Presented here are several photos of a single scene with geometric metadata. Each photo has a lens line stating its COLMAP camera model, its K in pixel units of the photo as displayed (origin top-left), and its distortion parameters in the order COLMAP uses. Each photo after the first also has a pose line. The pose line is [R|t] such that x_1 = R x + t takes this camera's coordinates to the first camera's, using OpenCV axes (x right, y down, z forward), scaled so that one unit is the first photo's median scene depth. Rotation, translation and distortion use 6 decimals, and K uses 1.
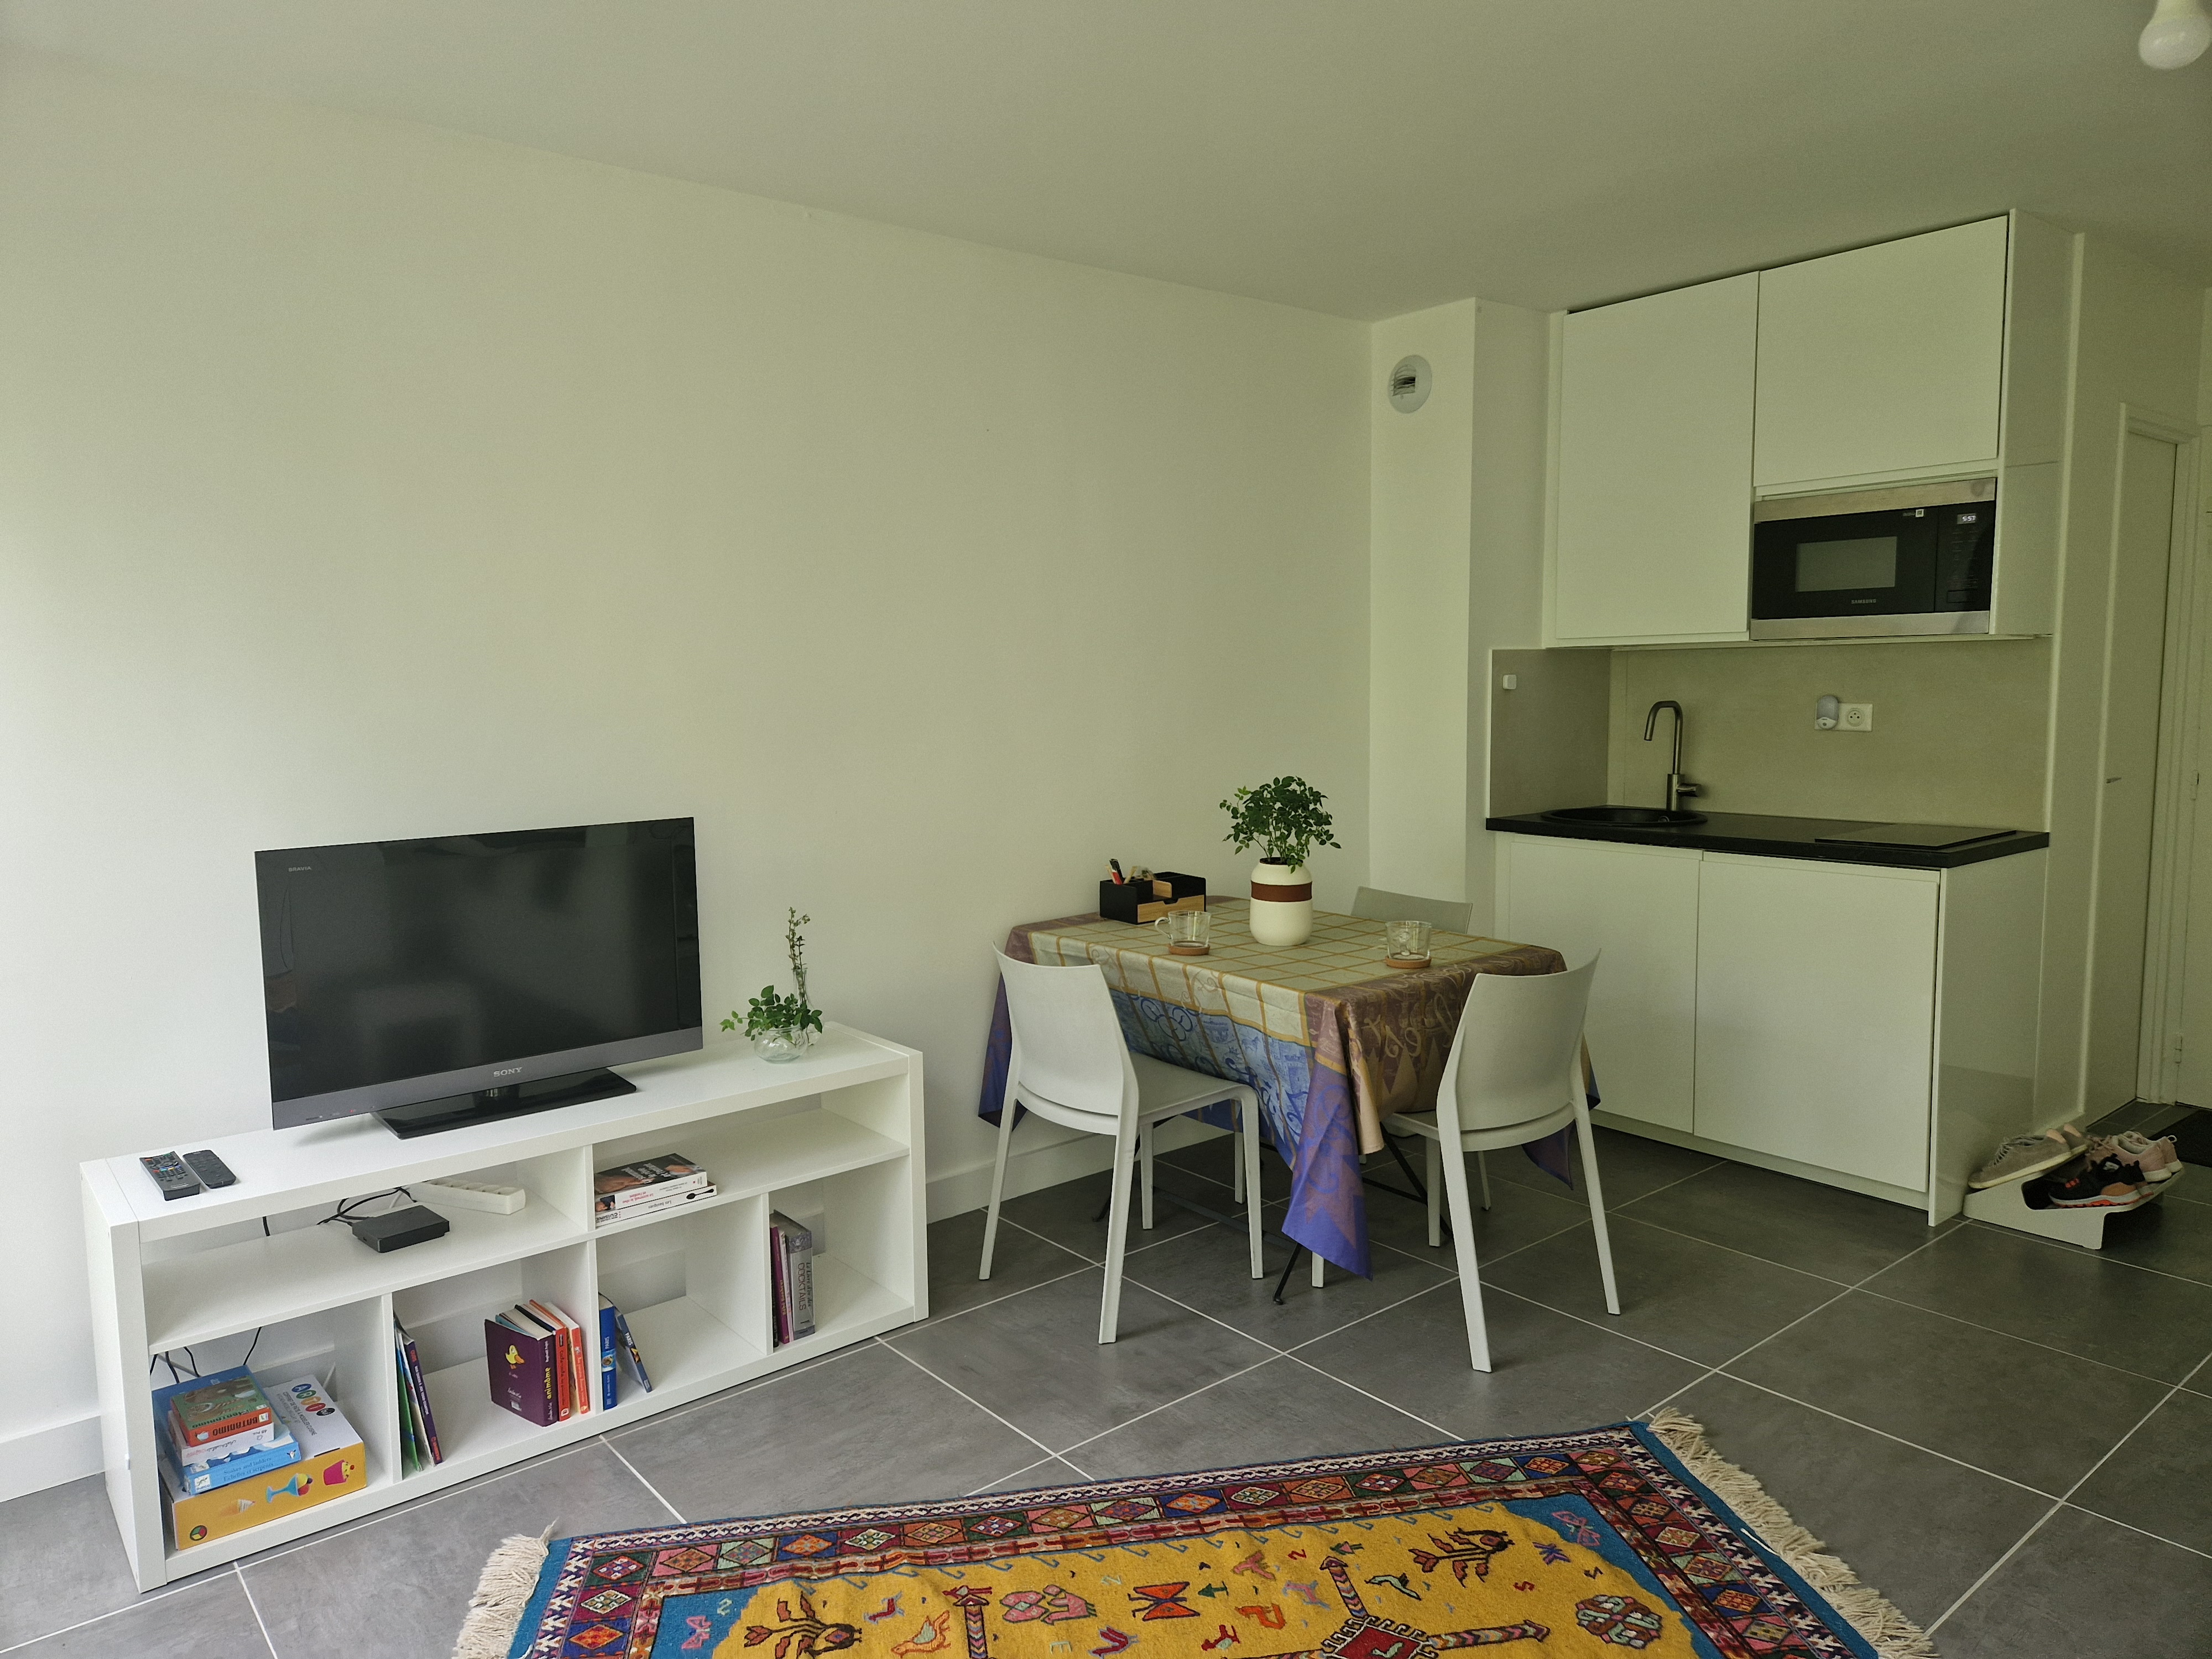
lens RADIAL K [[1480.9, 0, 1092.4], [0, 1480.9, 822.7], [0, 0, 1]] dist [0.073567, -0.058410]
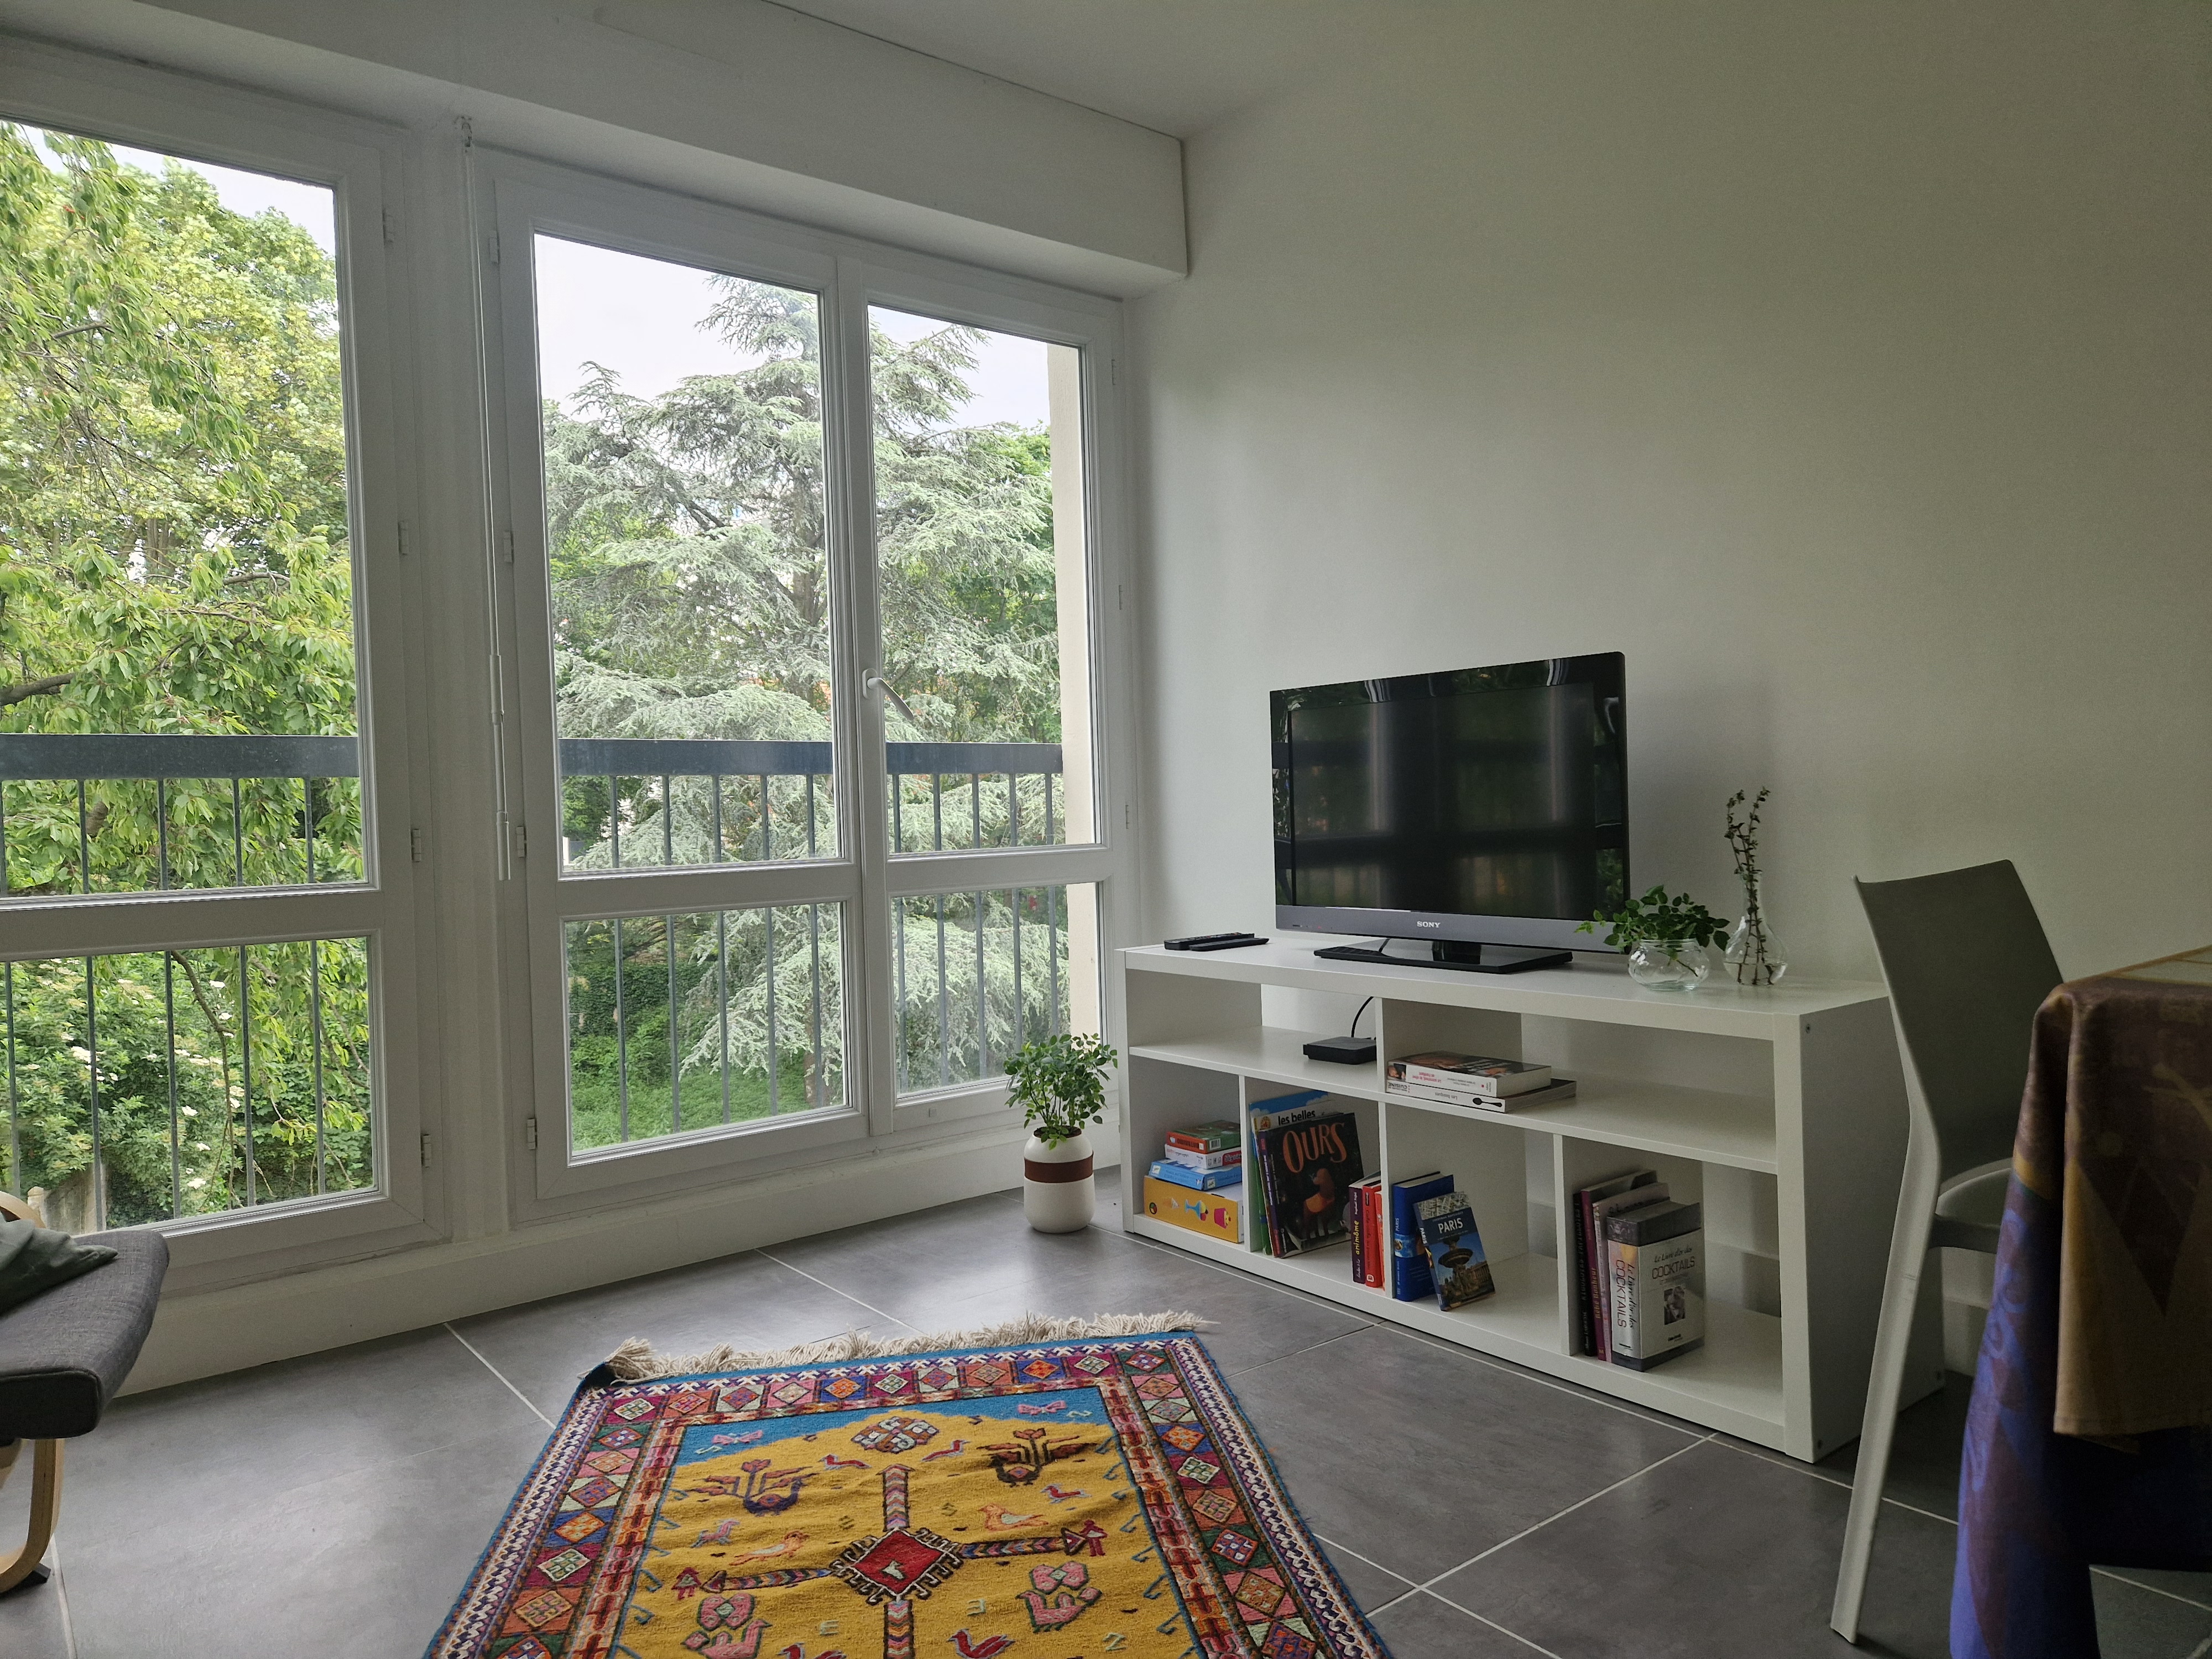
lens RADIAL K [[1480.9, 0, 1116.9], [0, 1480.9, 823.8], [0, 0, 1]] dist [0.073567, -0.058410]
pose [[0.002558, 0.027230, -0.999626, 0.621187], [-0.077480, 0.996630, 0.026950, 0.101921], [0.996991, 0.077382, 0.004659, 0.873689]]
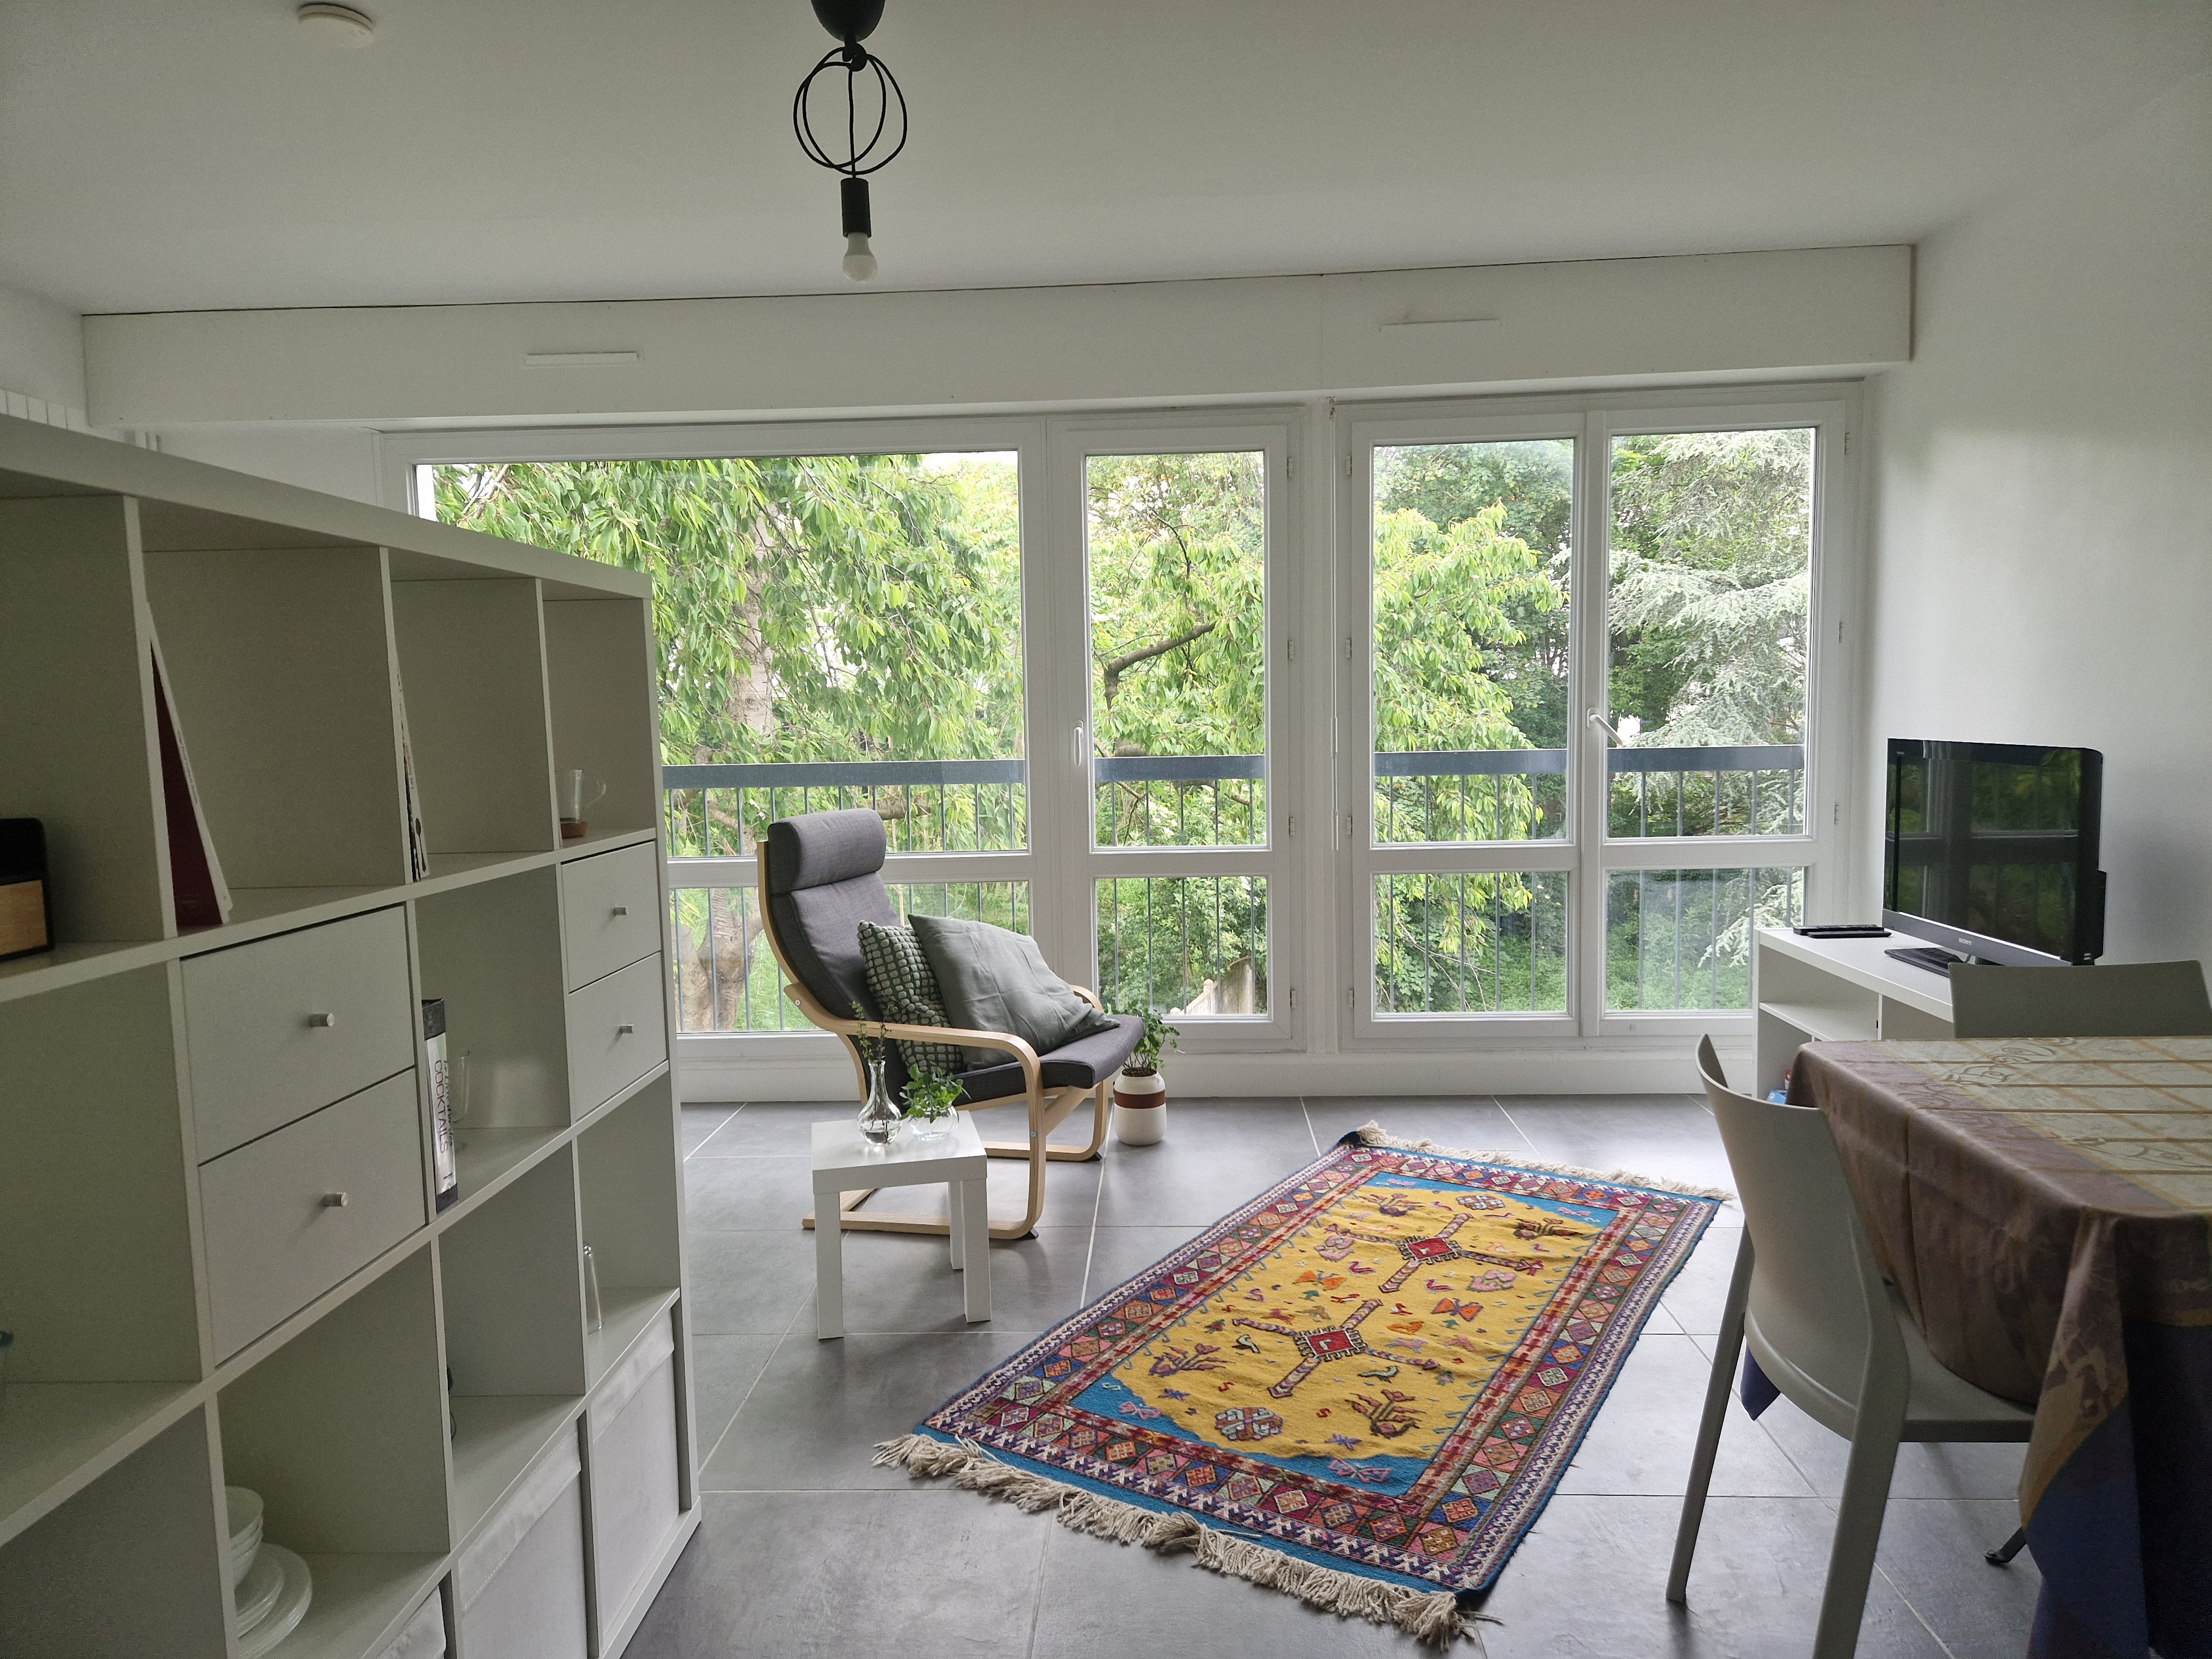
lens RADIAL K [[1480.9, 0, 1096.1], [0, 1480.9, 829.5], [0, 0, 1]] dist [0.073567, -0.058410]
pose [[-0.656491, 0.093305, -0.748541, 1.082170], [-0.050637, 0.984631, 0.167143, -0.102035], [0.752632, 0.147632, -0.641677, 1.369617]]
